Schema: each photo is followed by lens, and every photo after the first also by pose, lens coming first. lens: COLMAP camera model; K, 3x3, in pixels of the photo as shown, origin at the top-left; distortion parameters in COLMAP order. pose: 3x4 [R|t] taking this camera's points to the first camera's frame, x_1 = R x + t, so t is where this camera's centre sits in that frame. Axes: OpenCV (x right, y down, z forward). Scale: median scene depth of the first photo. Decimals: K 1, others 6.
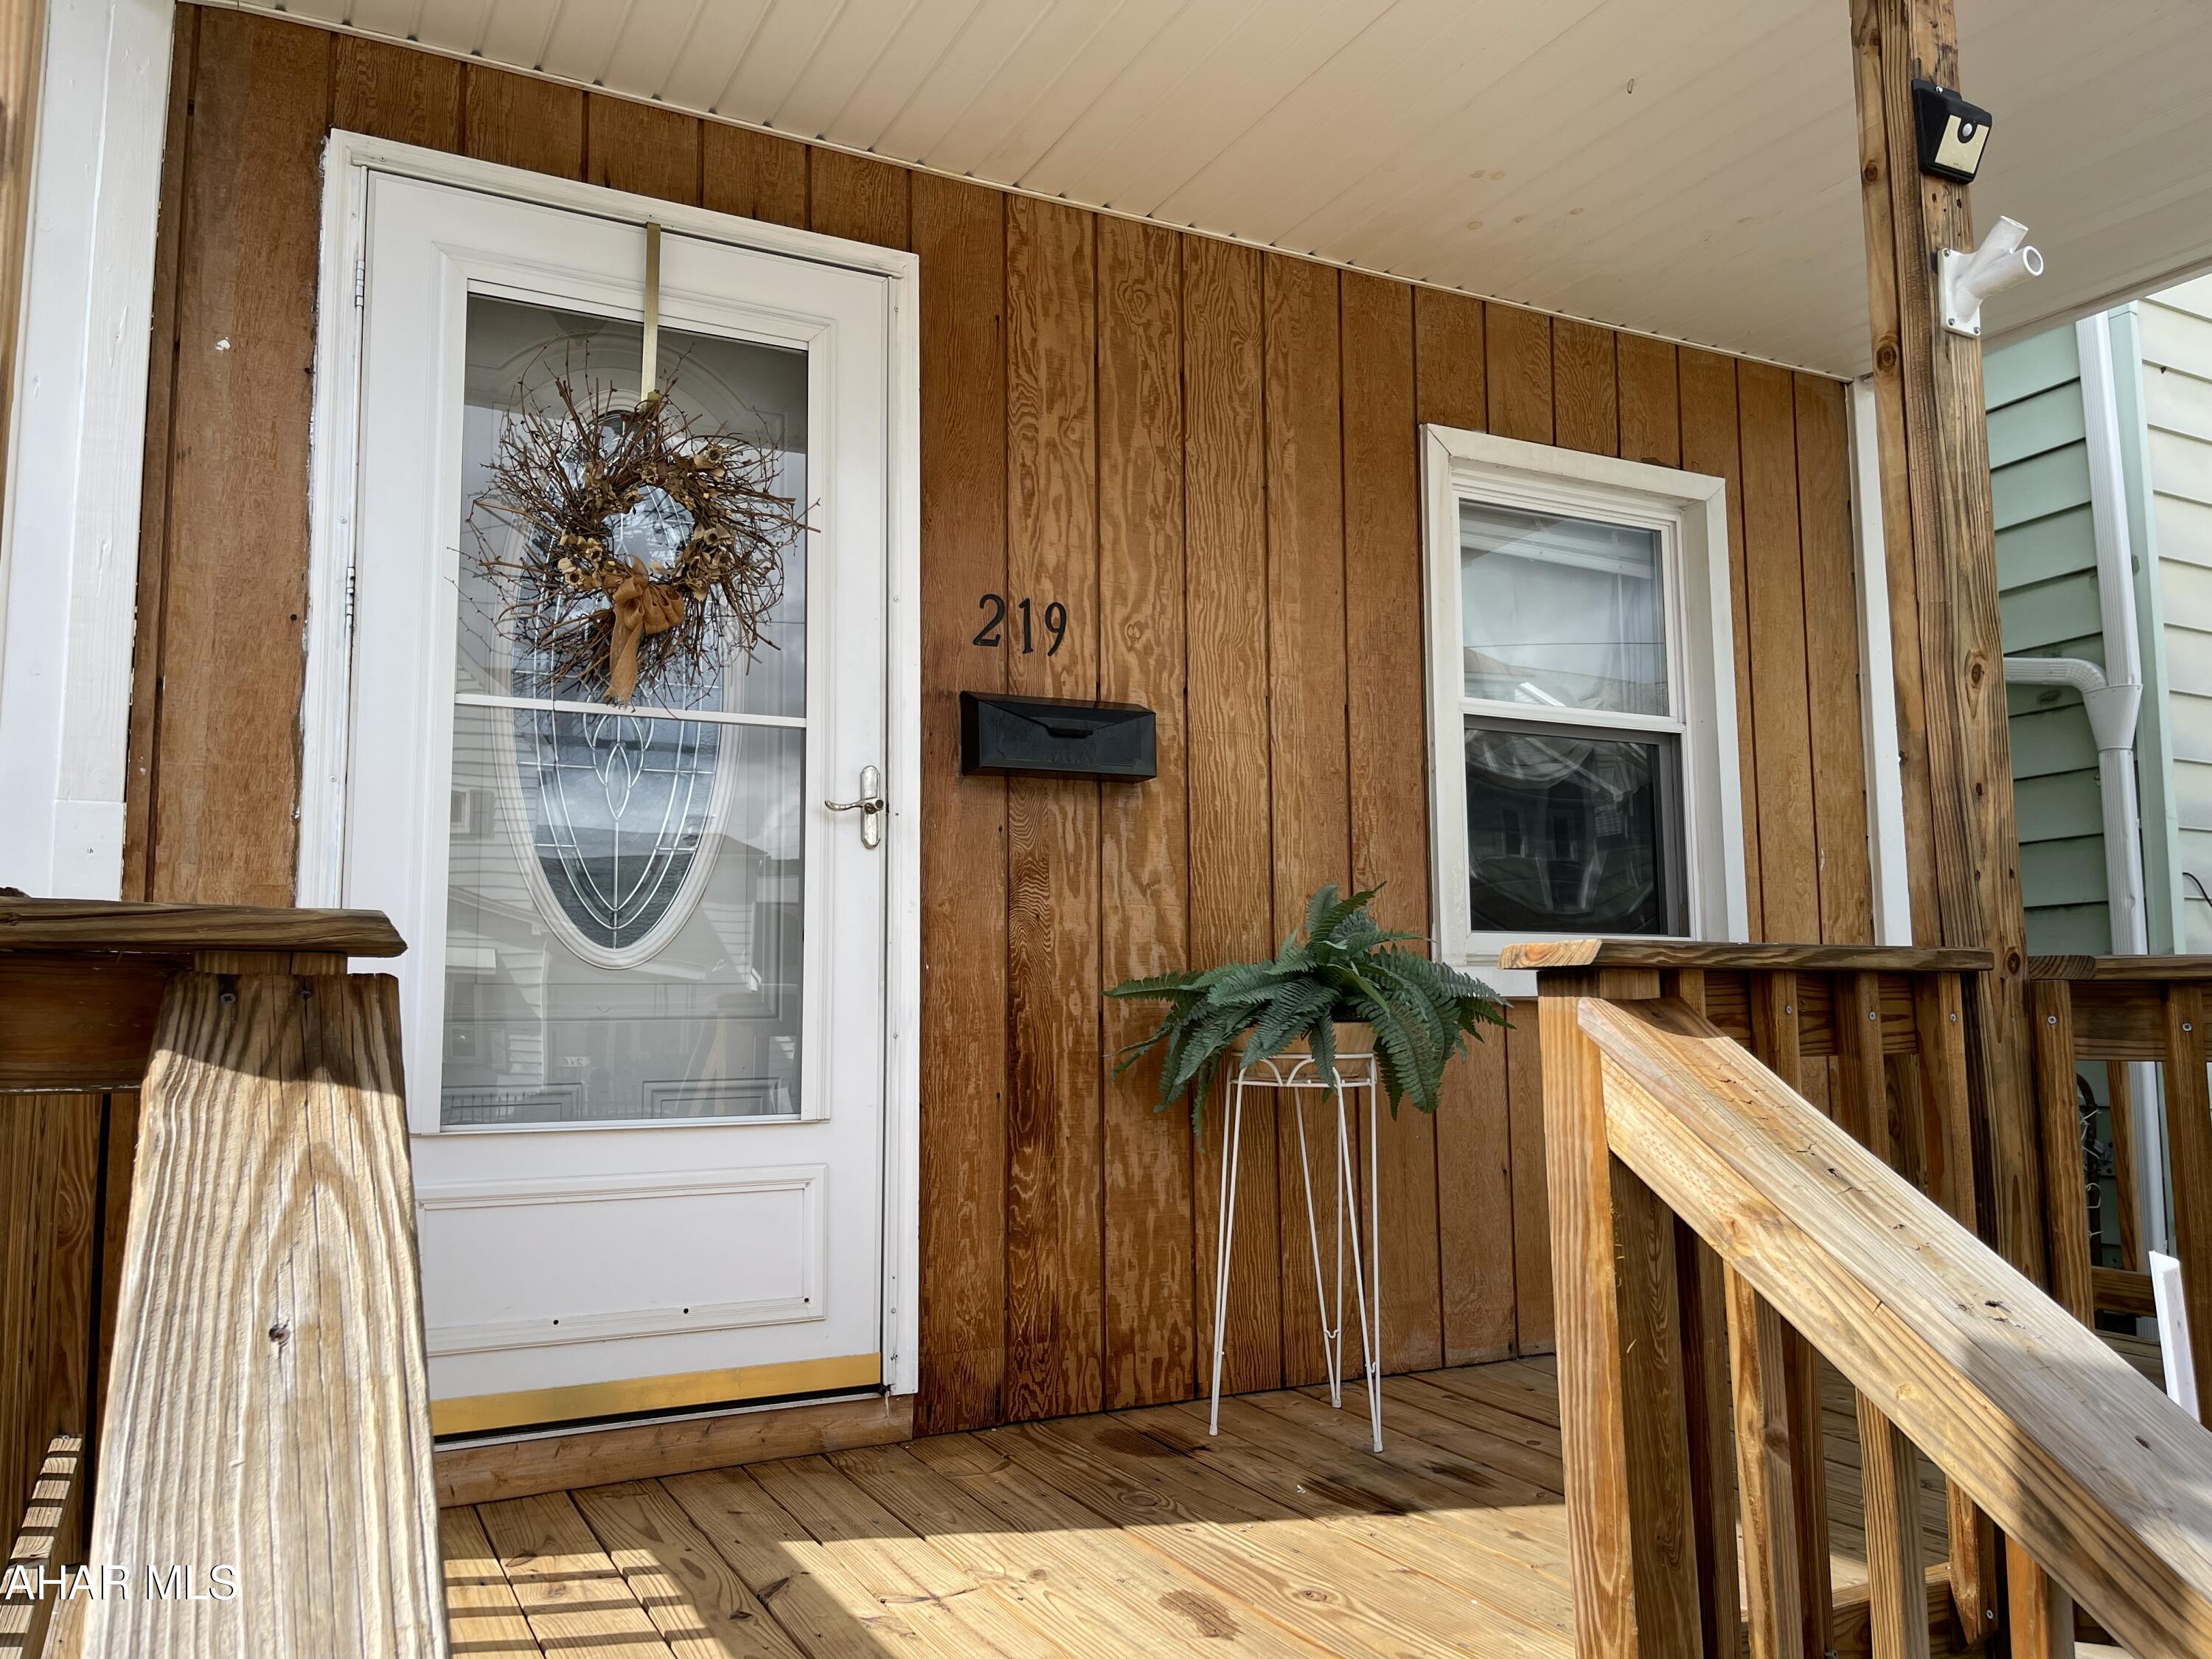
lens RADIAL K [[1695.4, 0, 1102.0], [0, 1695.4, 835.3], [0, 0, 1]] dist [0.046075, -0.061522]
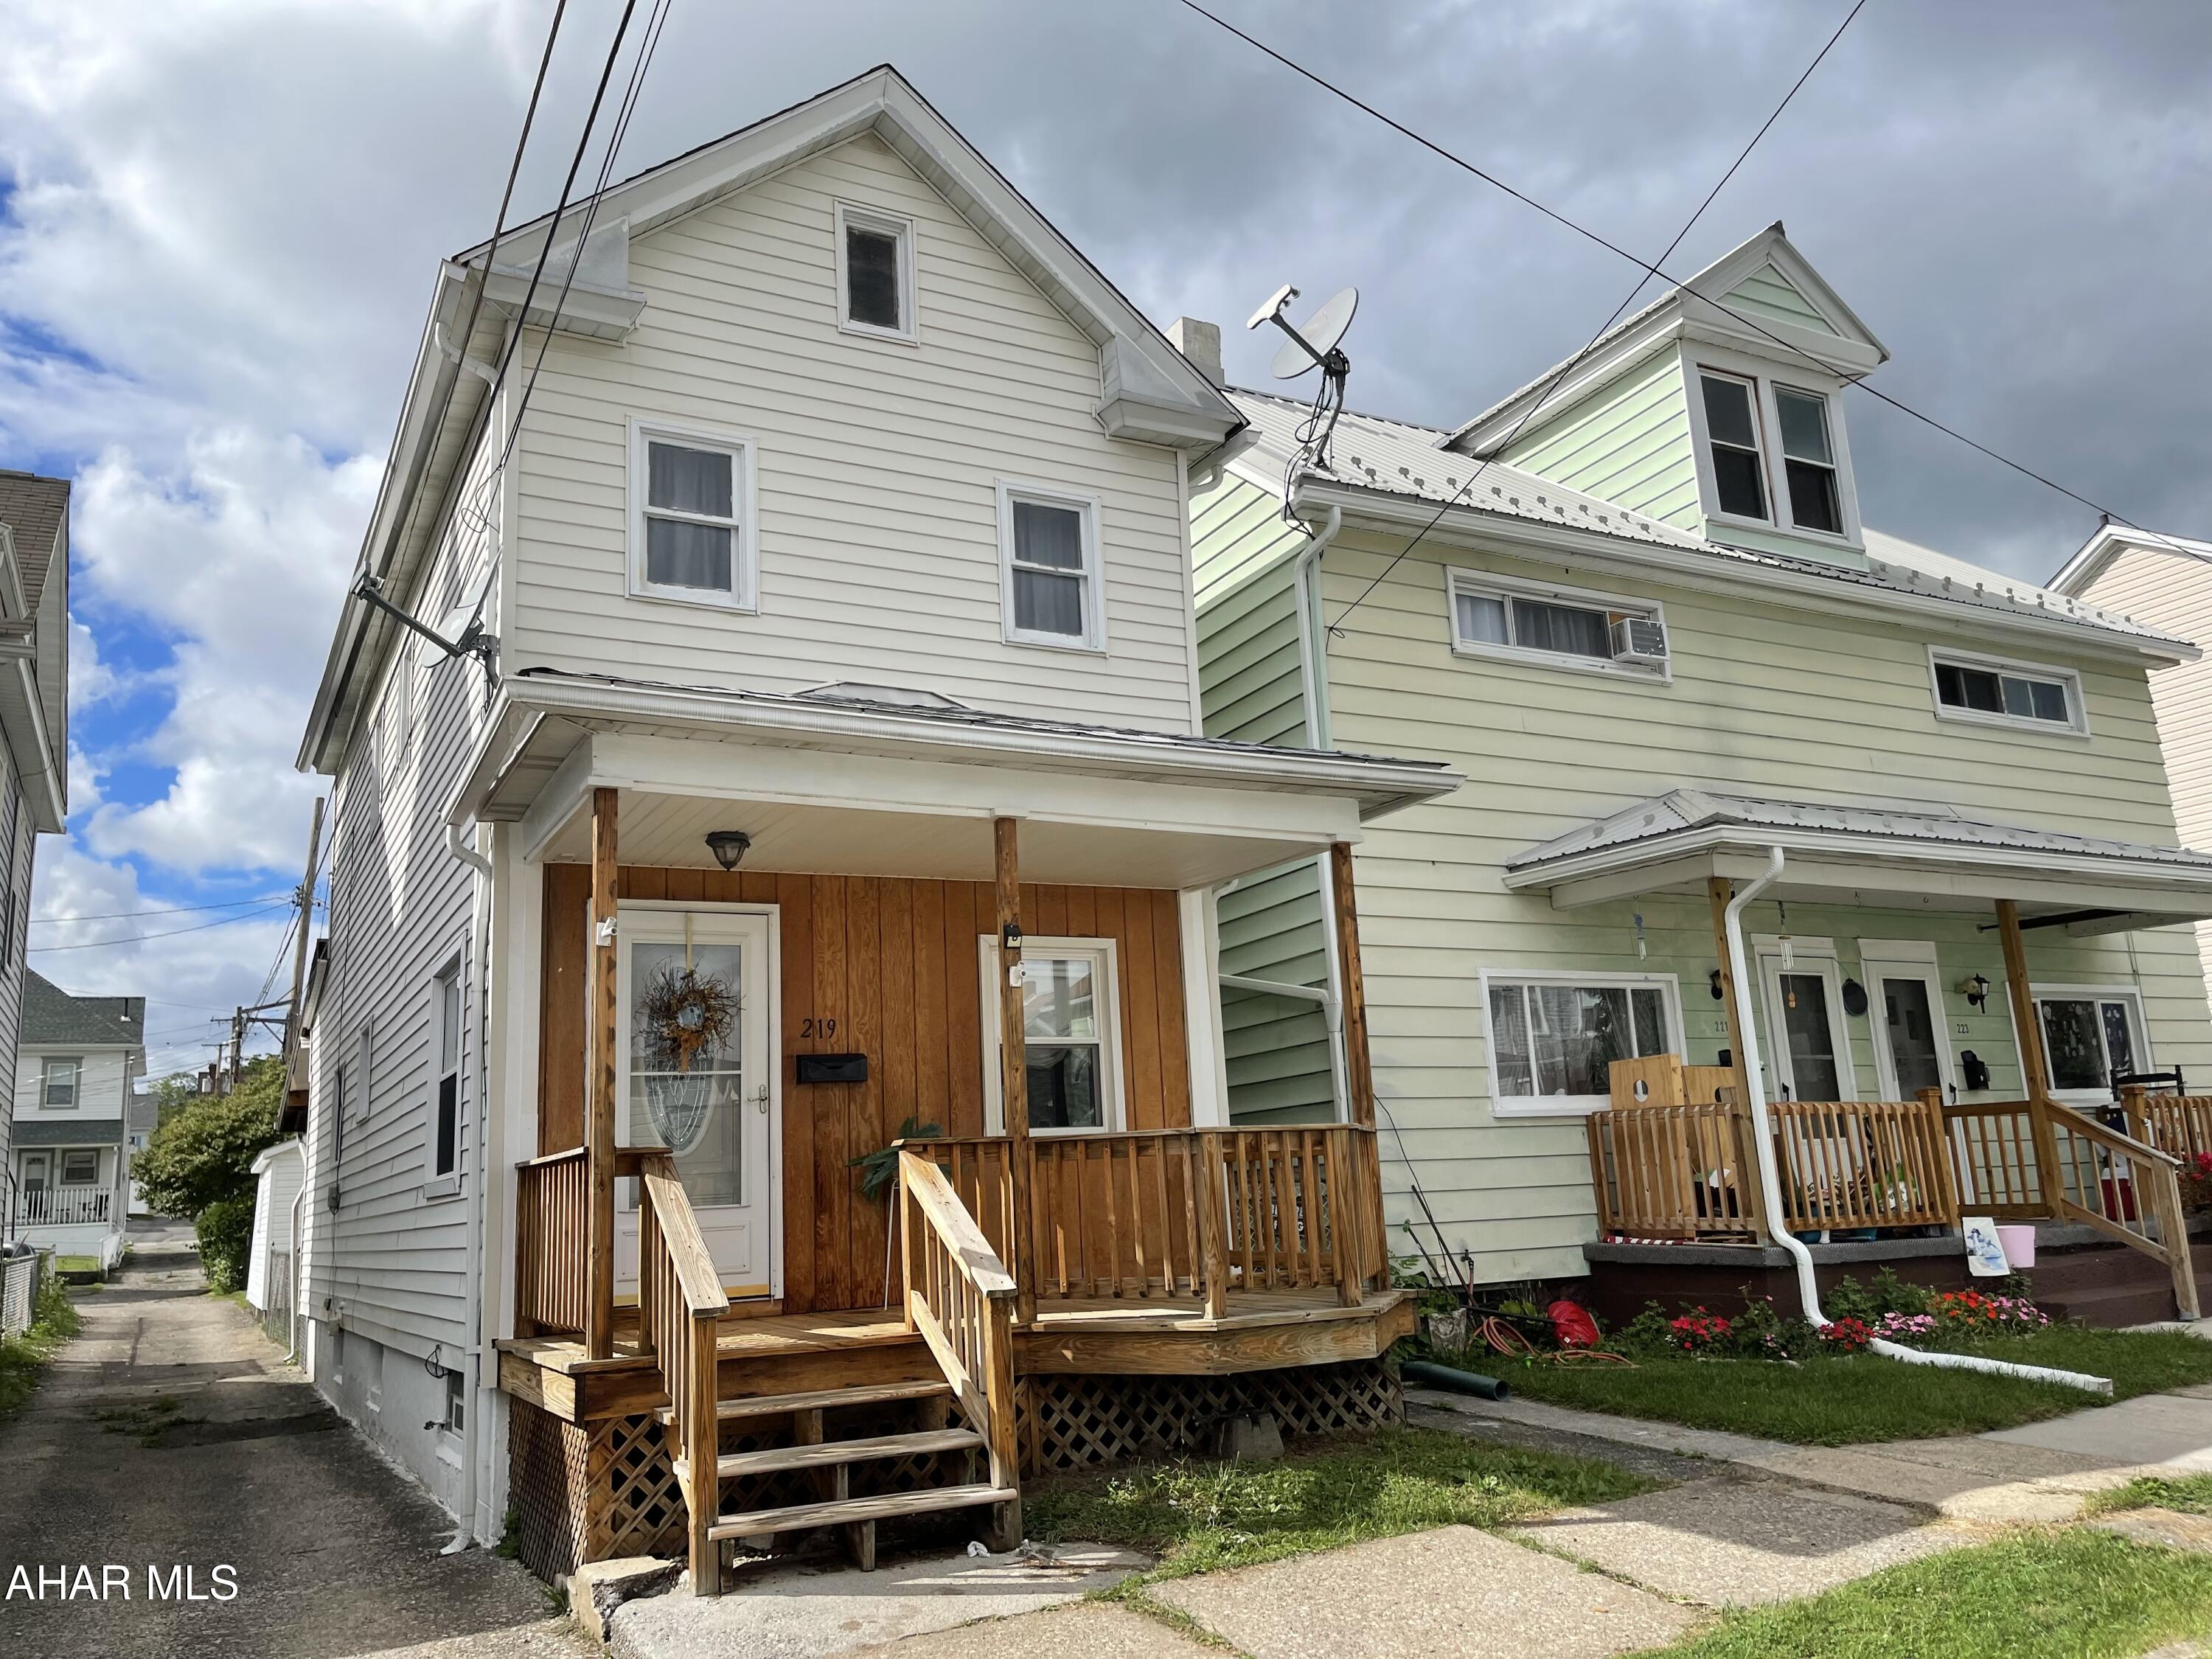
lens RADIAL K [[1695.4, 0, 1118.7], [0, 1695.4, 823.1], [0, 0, 1]] dist [0.046075, -0.061522]
pose [[0.998836, -0.037118, 0.030797, 0.378284], [0.040285, 0.993166, -0.109536, -0.133462], [-0.026521, 0.110649, 0.993506, -1.870477]]
